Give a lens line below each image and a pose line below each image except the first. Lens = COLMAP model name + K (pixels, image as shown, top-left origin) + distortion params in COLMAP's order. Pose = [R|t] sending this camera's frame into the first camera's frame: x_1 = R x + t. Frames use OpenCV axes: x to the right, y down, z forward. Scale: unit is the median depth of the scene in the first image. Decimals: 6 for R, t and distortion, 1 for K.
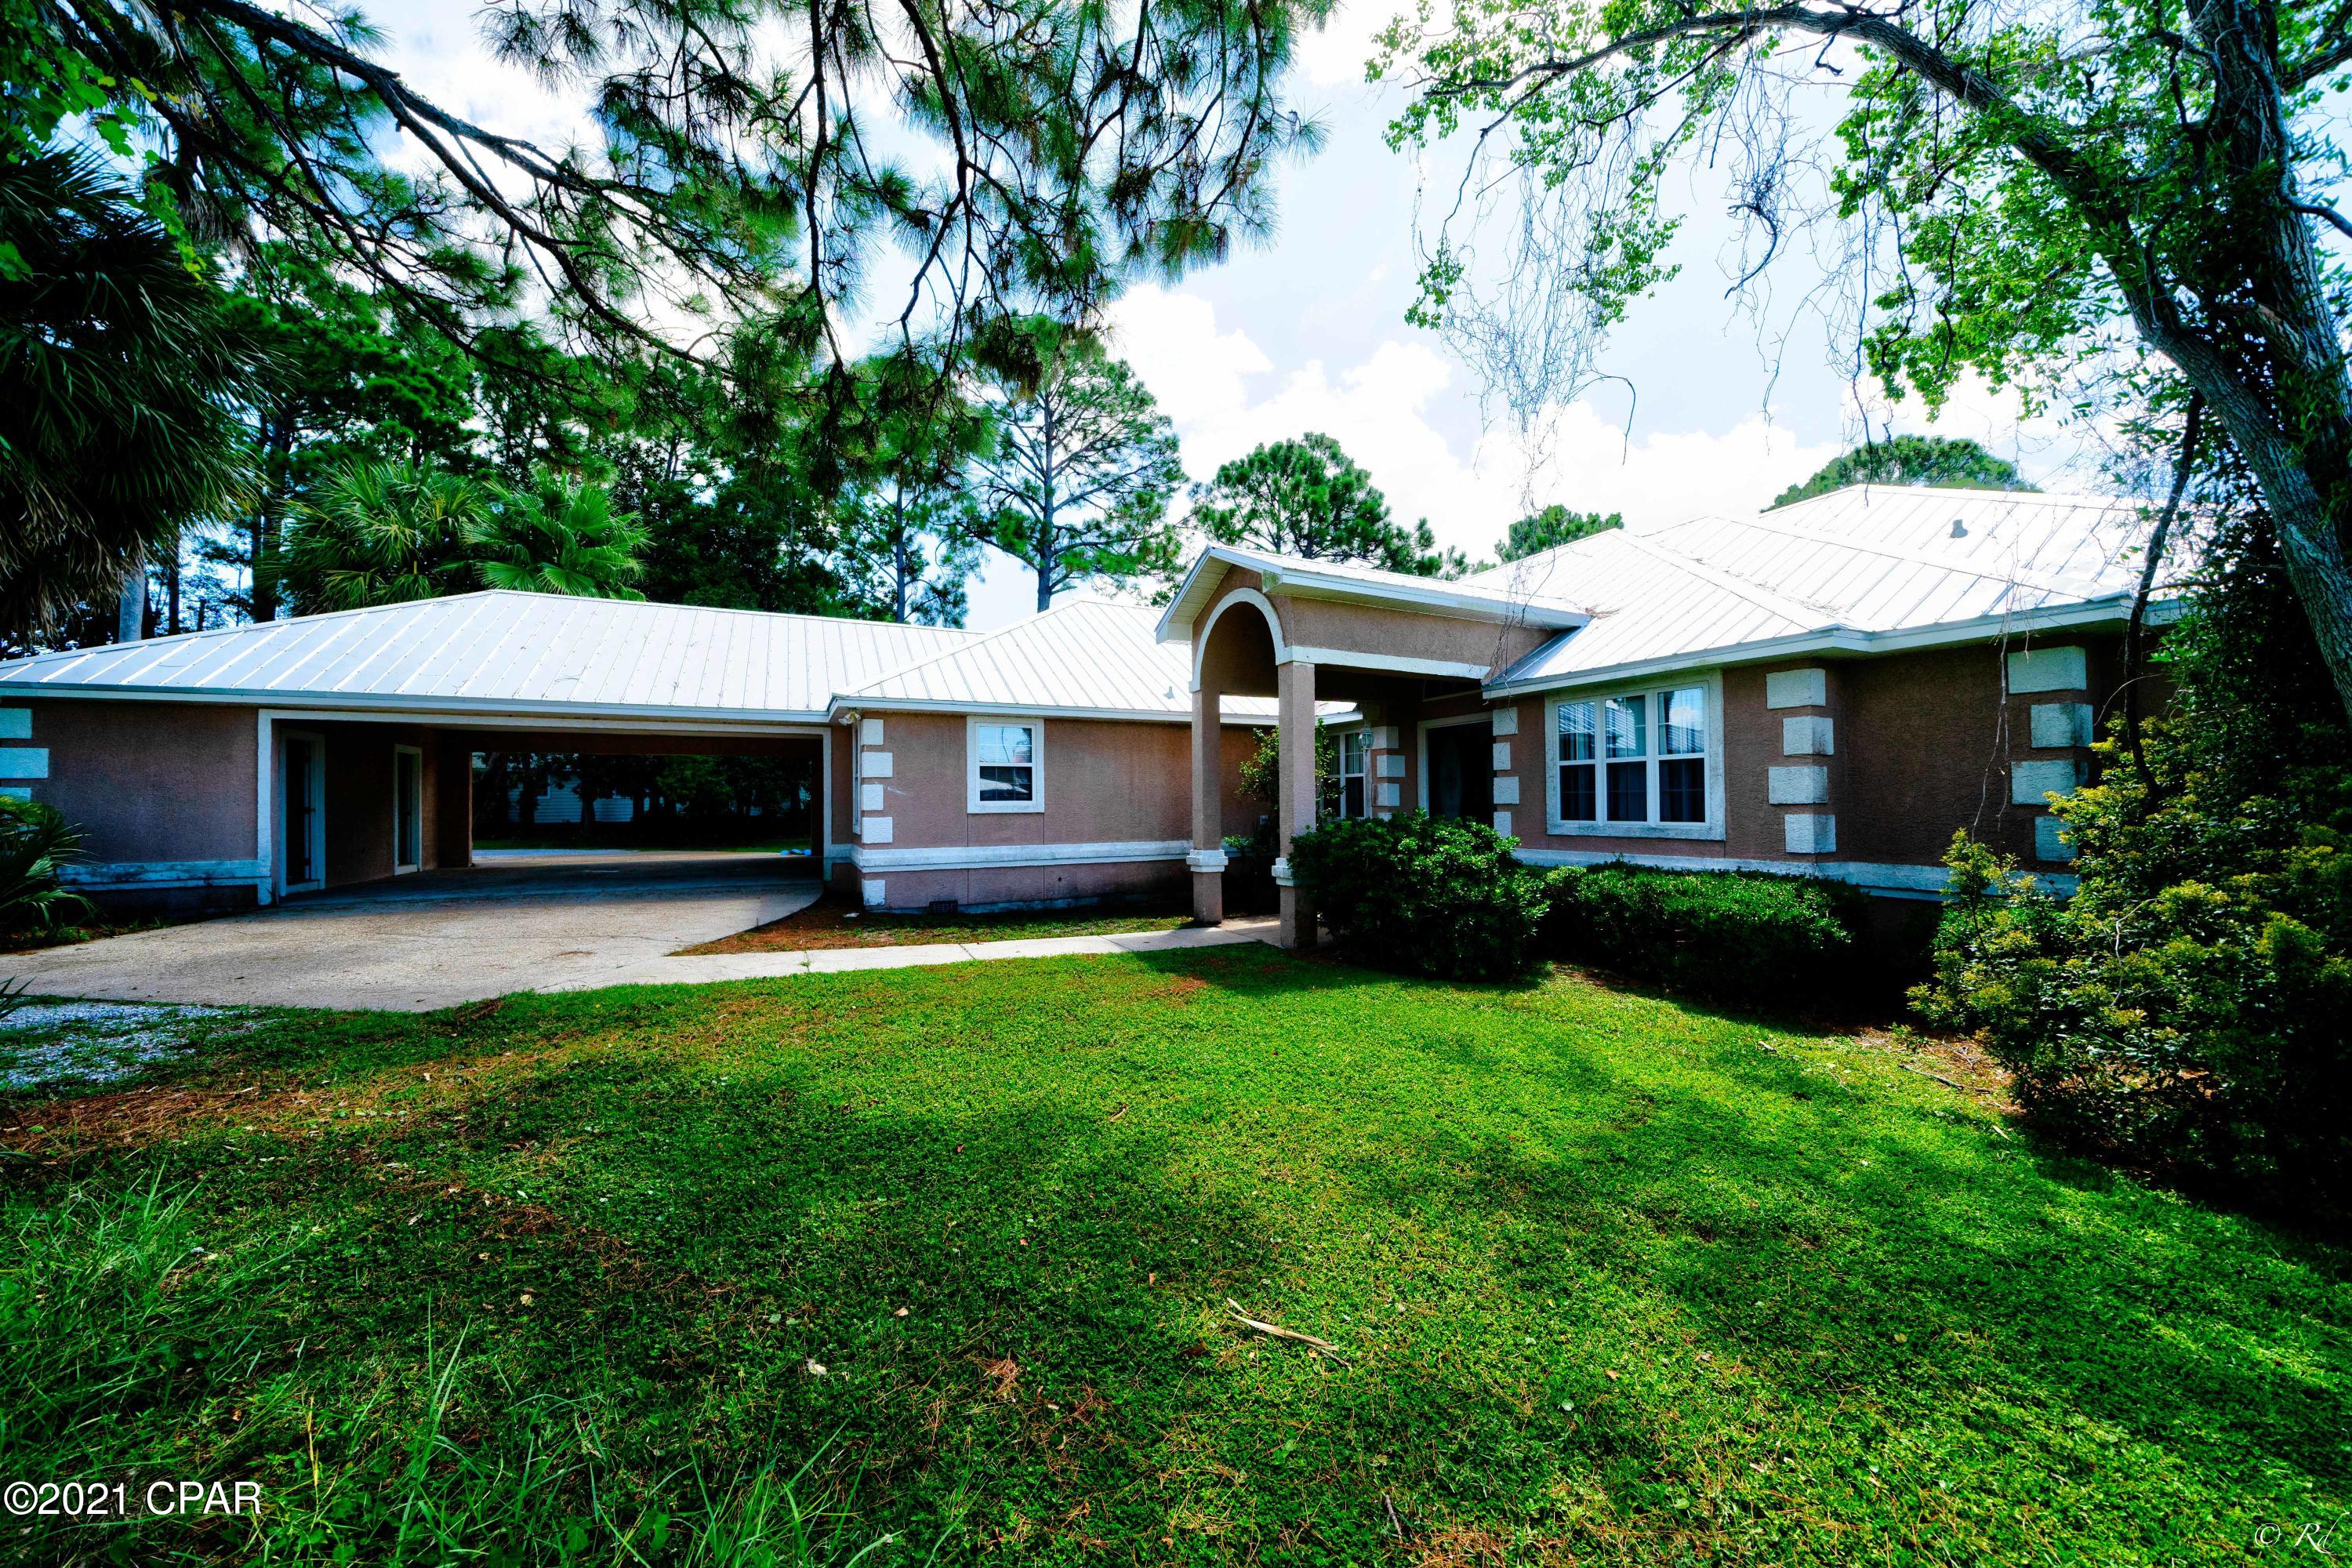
lens RADIAL K [[806.0, 0, 1170.6], [0, 806.0, 787.2], [0, 0, 1]] dist [-0.002581, 0.000172]
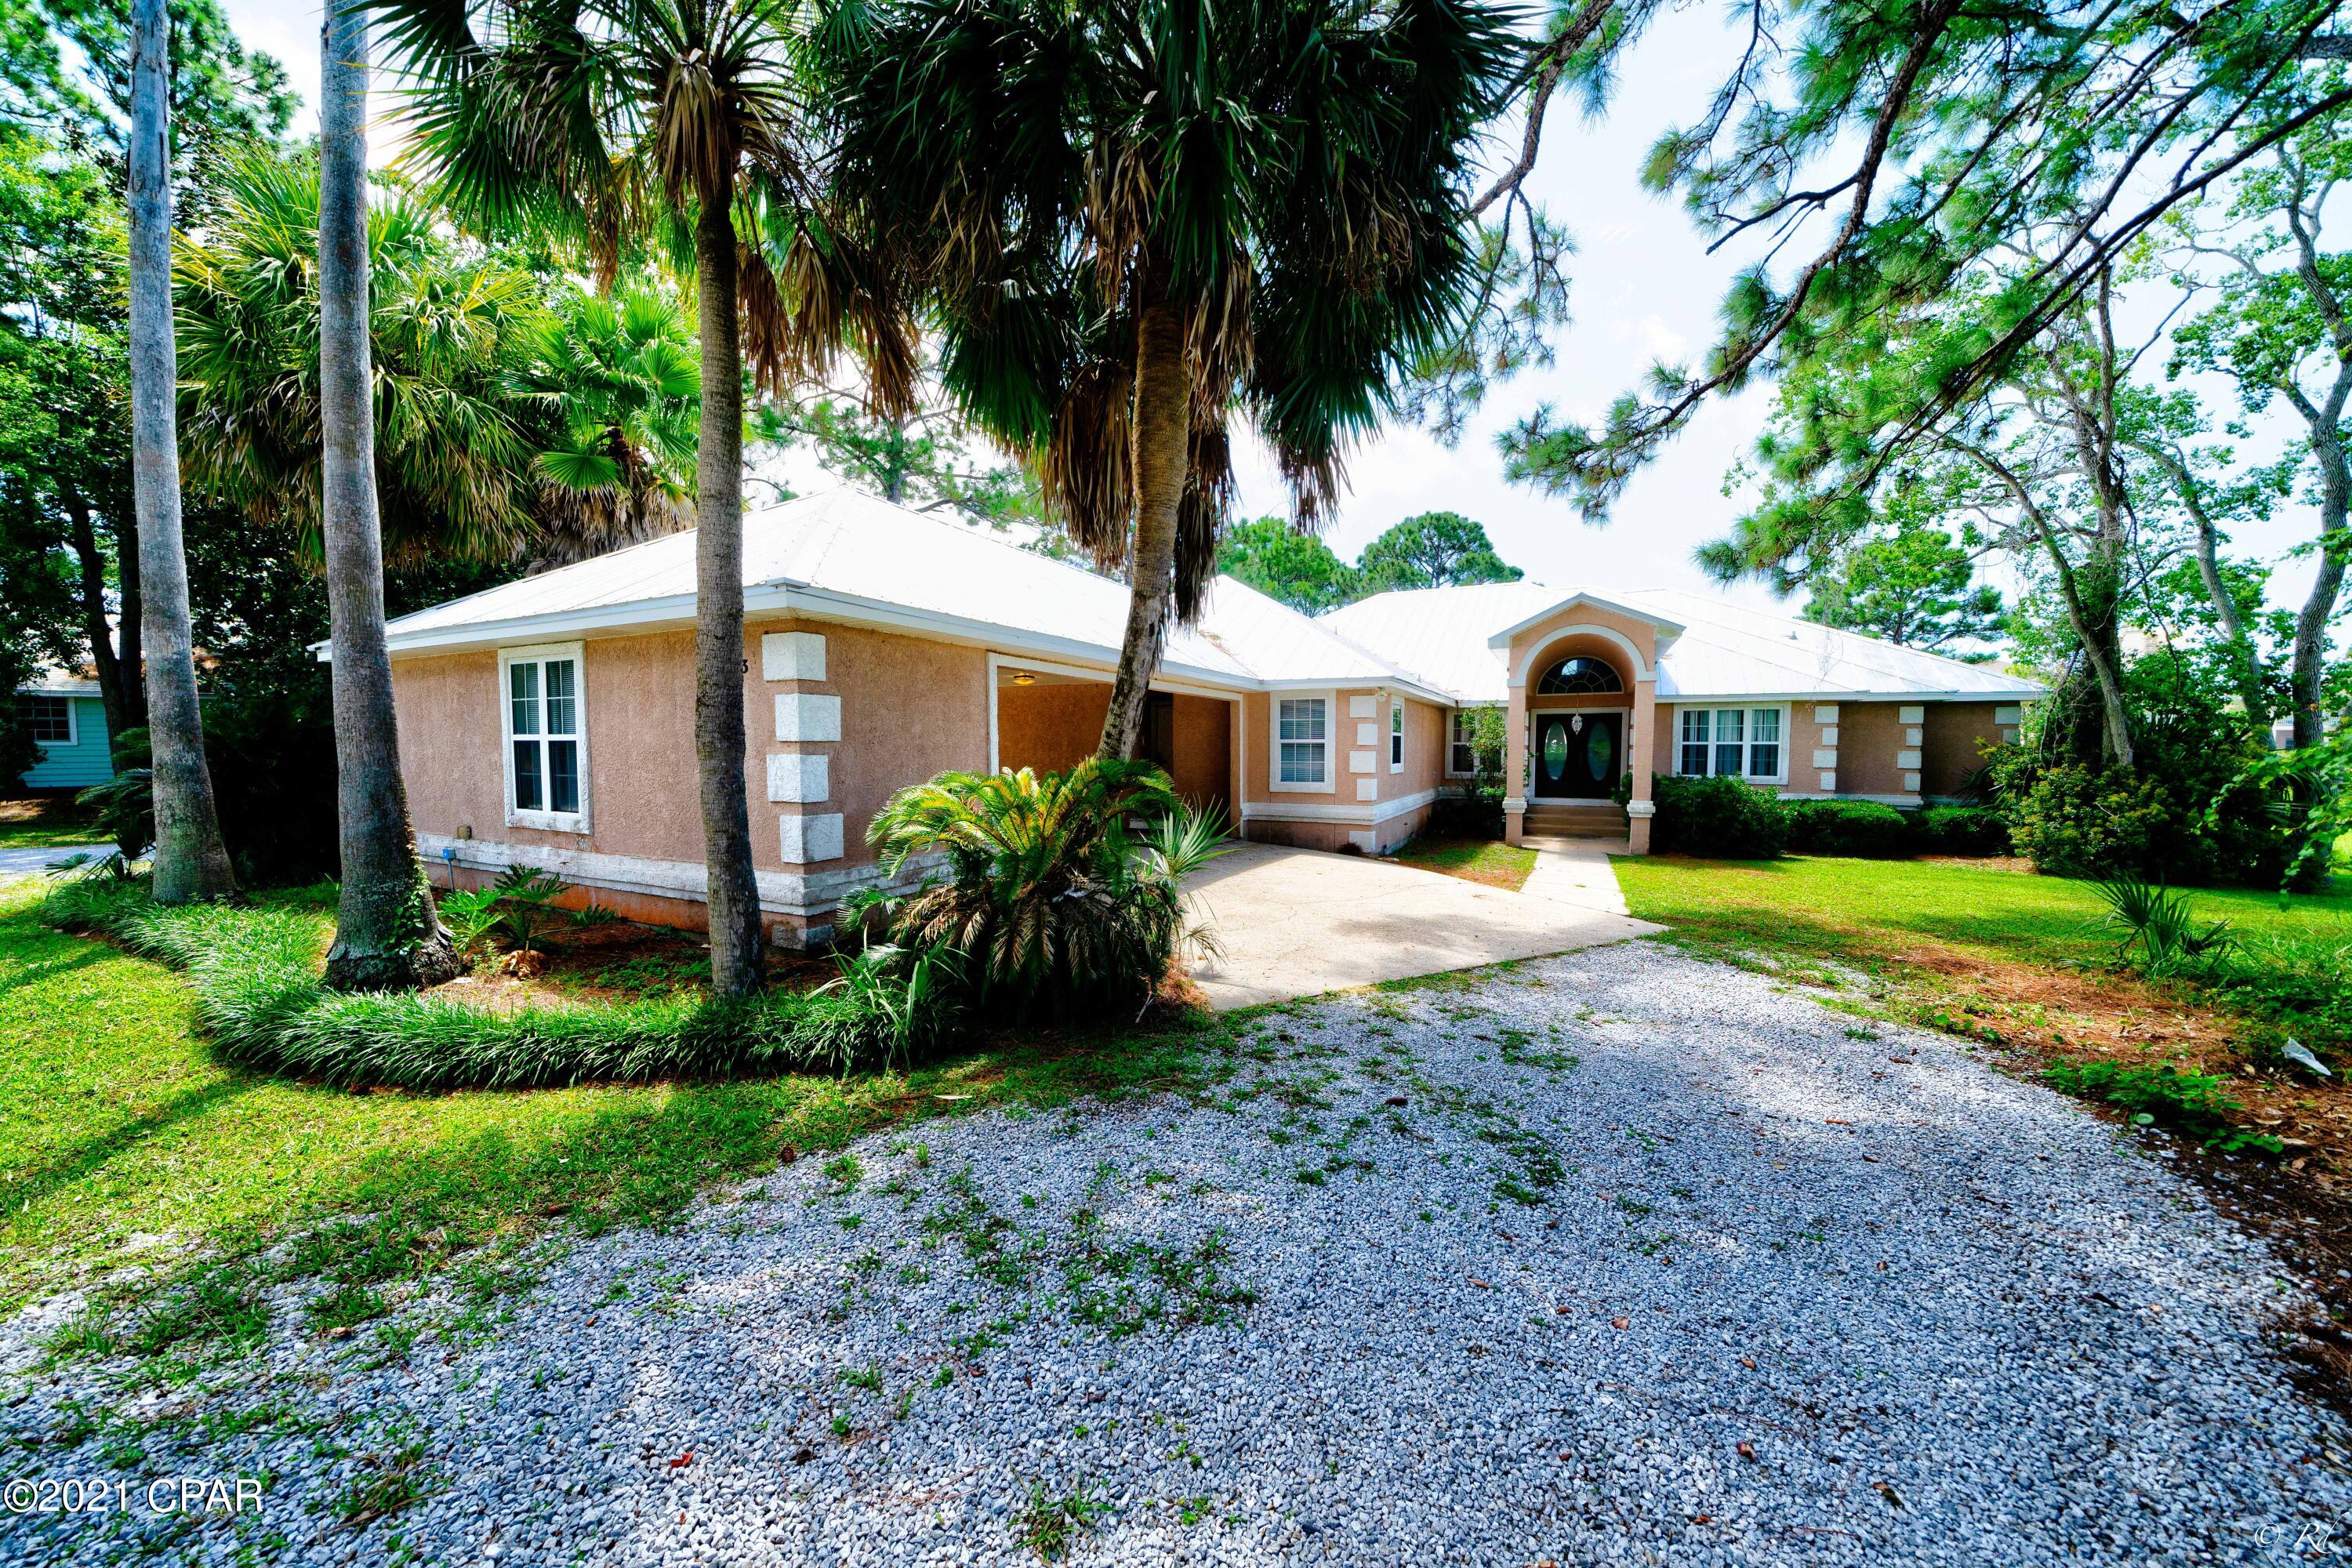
lens RADIAL K [[806.0, 0, 1170.6], [0, 806.0, 787.2], [0, 0, 1]] dist [-0.002581, 0.000172]
pose [[0.791290, -0.021863, 0.611050, -1.580573], [-0.020175, 0.997883, 0.061830, -0.020637], [-0.611108, -0.061254, 0.789174, 0.286581]]
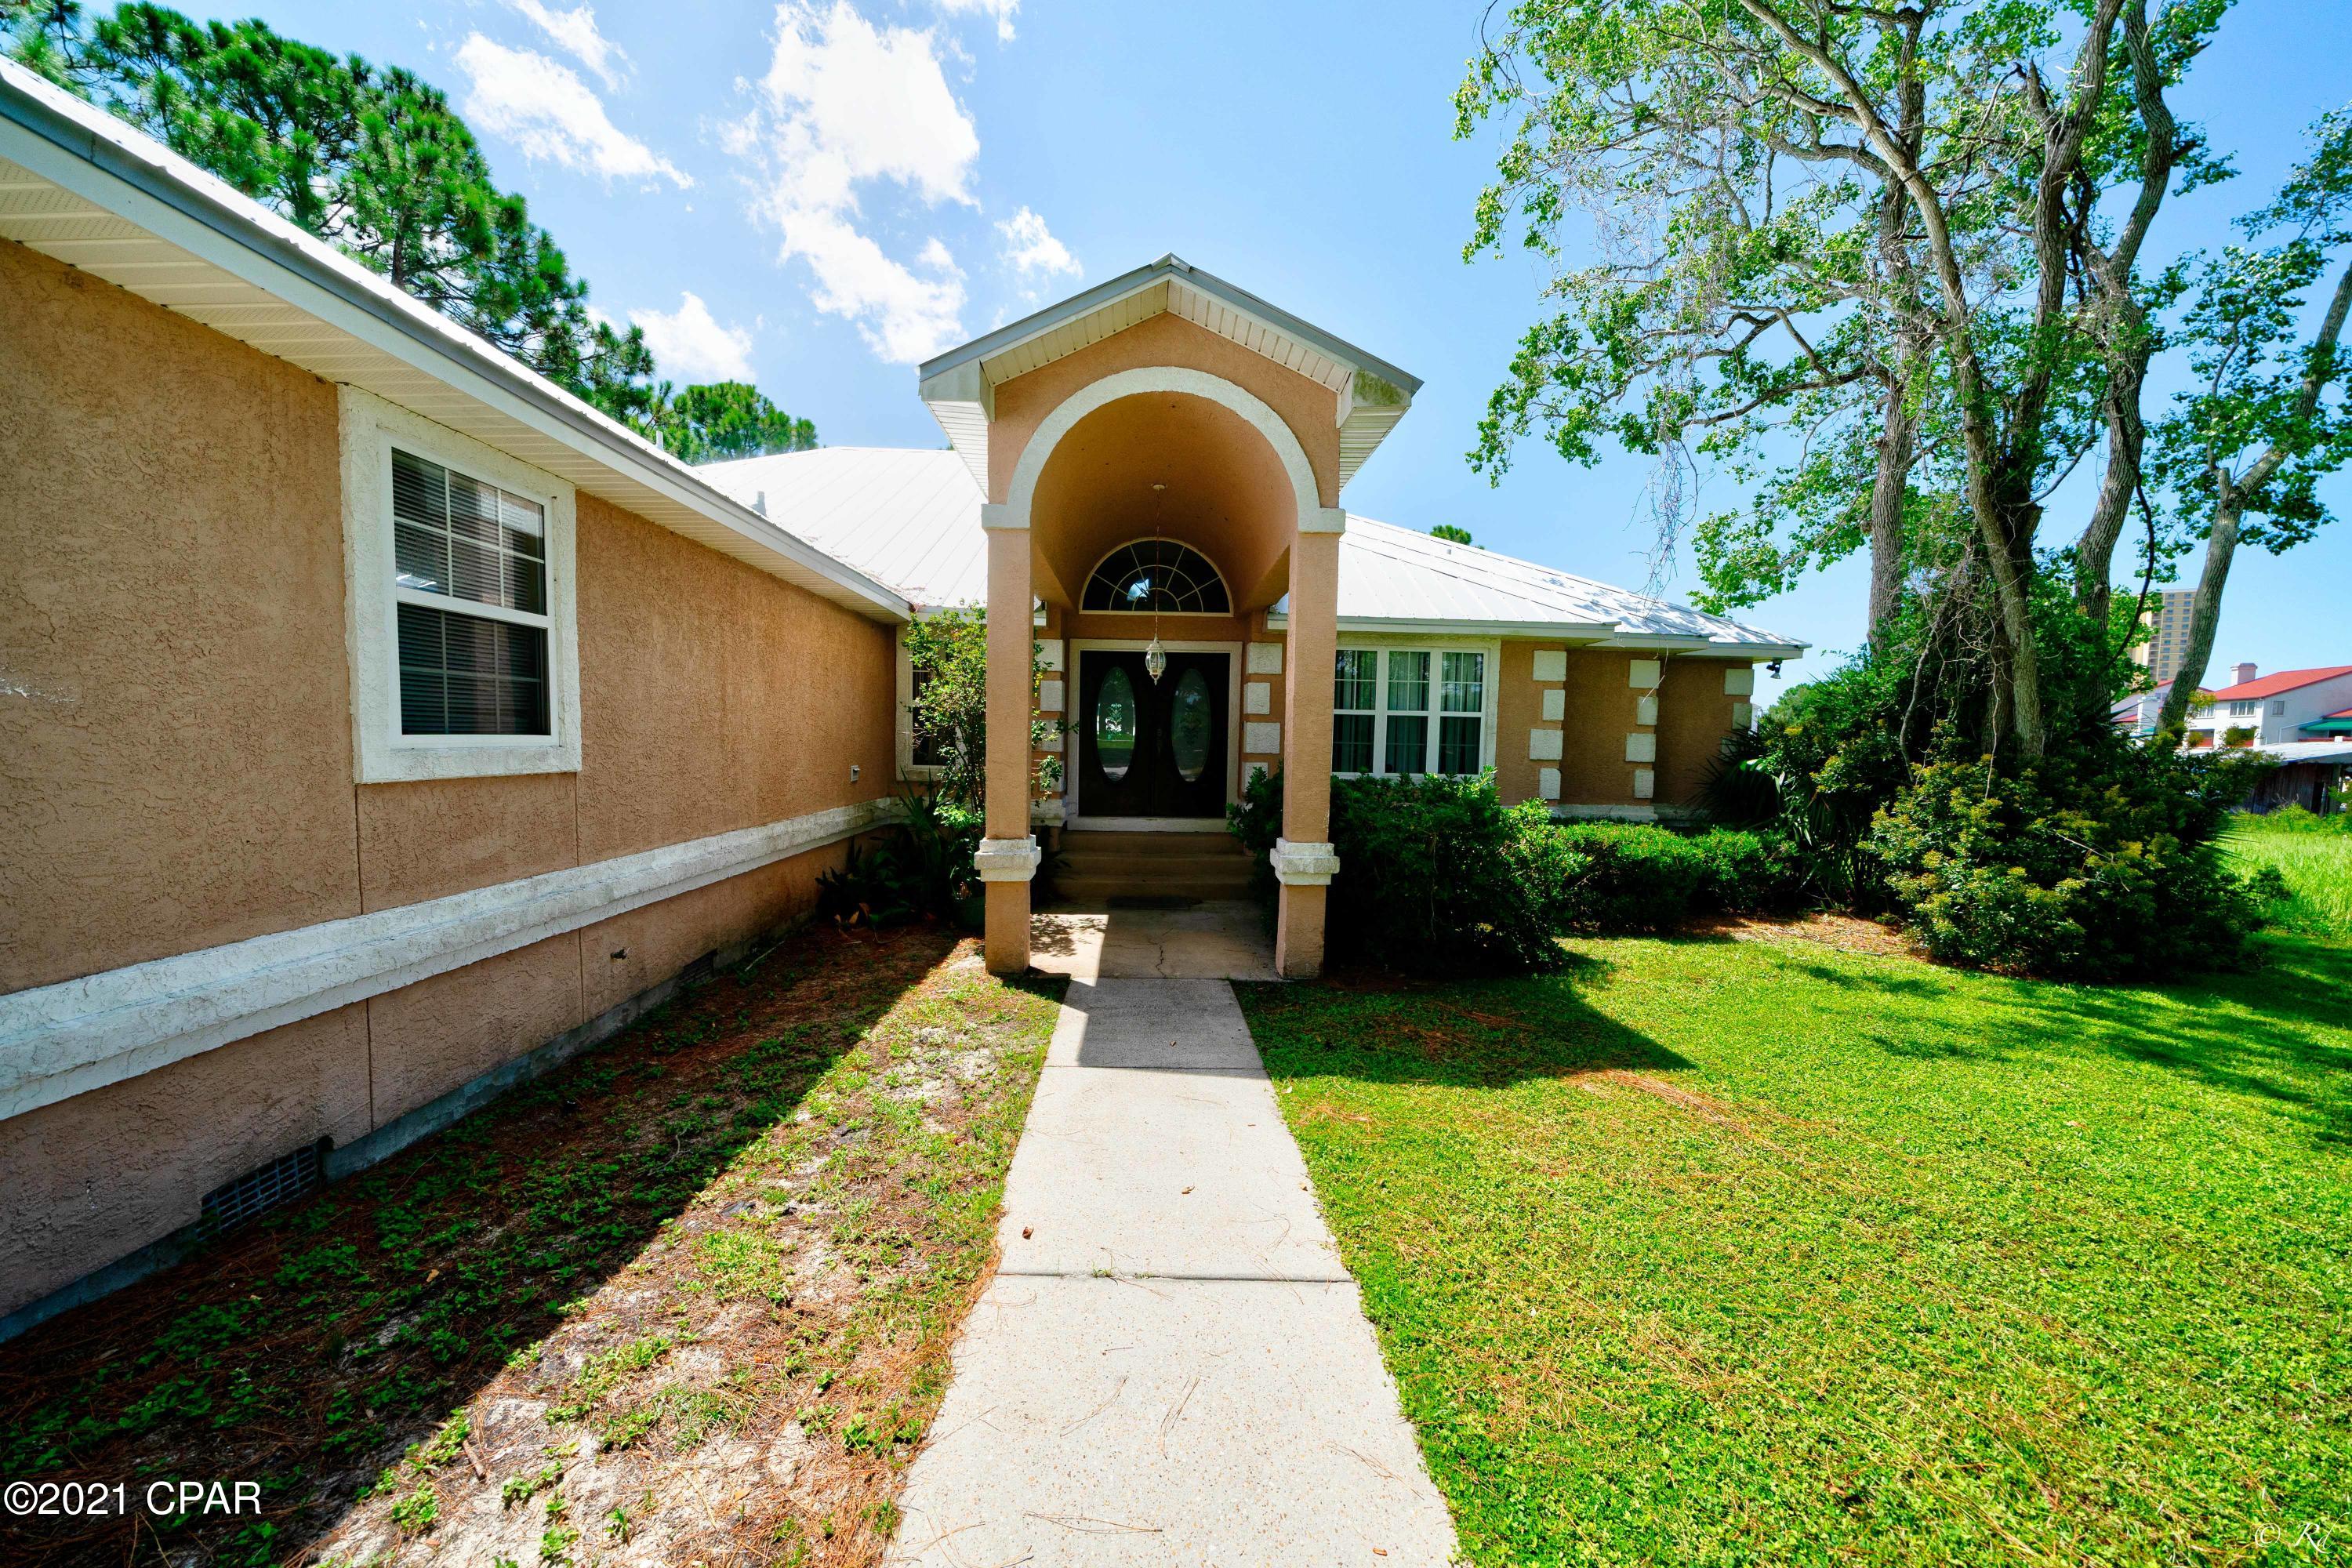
lens RADIAL K [[809.9, 0, 1169.6], [0, 809.9, 785.4], [0, 0, 1]] dist [-0.001721, -0.000275]
pose [[0.400882, -0.035748, 0.915432, -0.475729], [-0.041071, 0.997532, 0.056940, 0.010112], [-0.915209, -0.060424, 0.398424, 0.827481]]
